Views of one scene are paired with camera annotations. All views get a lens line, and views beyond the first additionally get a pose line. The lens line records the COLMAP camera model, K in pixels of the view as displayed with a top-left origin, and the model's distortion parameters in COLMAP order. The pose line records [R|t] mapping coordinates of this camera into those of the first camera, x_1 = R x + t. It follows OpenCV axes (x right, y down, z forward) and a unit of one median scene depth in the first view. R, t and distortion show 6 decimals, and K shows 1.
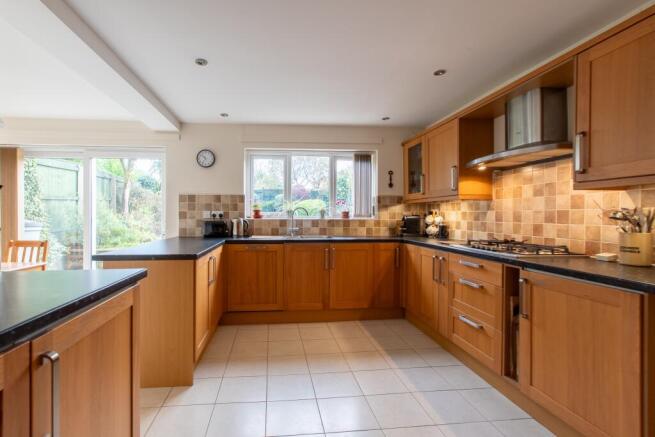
lens RADIAL K [[307.0, 0, 301.7], [0, 307.0, 215.4], [0, 0, 1]] dist [-0.000865, -0.000230]
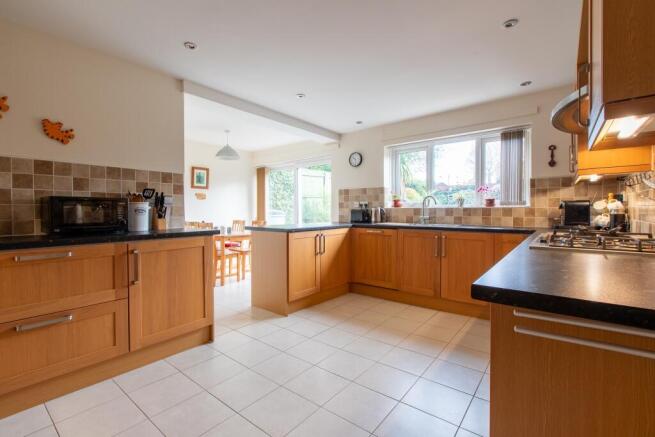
lens RADIAL K [[296.0, 0, 325.6], [0, 296.0, 210.6], [0, 0, 1]] dist [0.001471, 0.000063]
pose [[0.715415, -0.002492, -0.698696, 0.419673], [0.003483, 0.999994, -0.000001, 0.020399], [0.698691, -0.002432, 0.715419, 0.054820]]
